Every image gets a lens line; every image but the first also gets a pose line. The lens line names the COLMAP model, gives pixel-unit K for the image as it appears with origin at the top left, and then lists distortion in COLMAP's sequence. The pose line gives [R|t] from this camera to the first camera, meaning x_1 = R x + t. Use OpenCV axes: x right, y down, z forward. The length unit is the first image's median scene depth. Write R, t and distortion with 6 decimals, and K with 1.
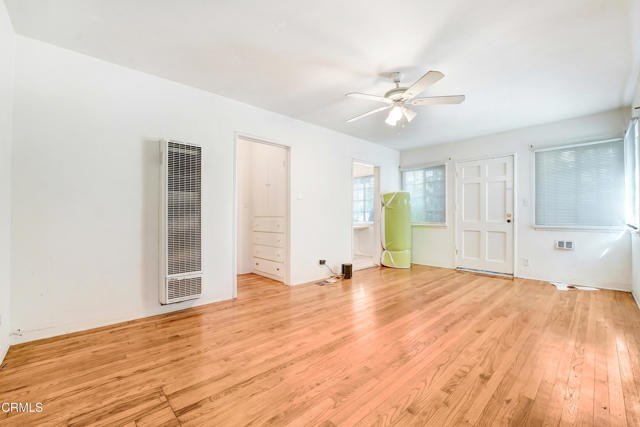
lens RADIAL K [[276.7, 0, 320.0], [0, 276.7, 213.5], [0, 0, 1]] dist [-0.024838, -0.000052]
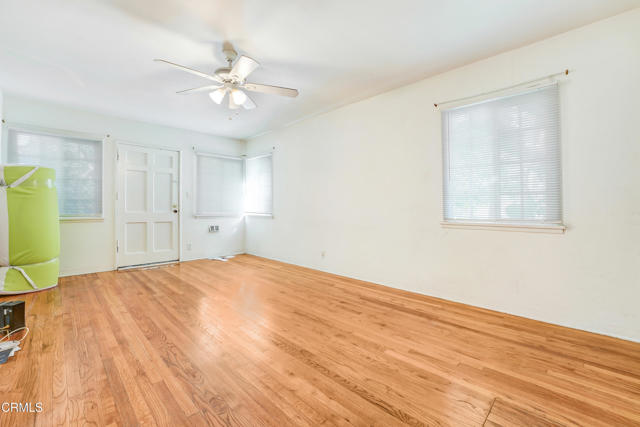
lens RADIAL K [[278.0, 0, 320.2], [0, 278.0, 206.1], [0, 0, 1]] dist [-0.023234, 0.000059]
pose [[-0.081050, 0.007446, 0.996682, -0.470486], [-0.015423, 0.999843, -0.008724, 0.007778], [-0.996591, -0.016079, -0.080922, 0.546387]]
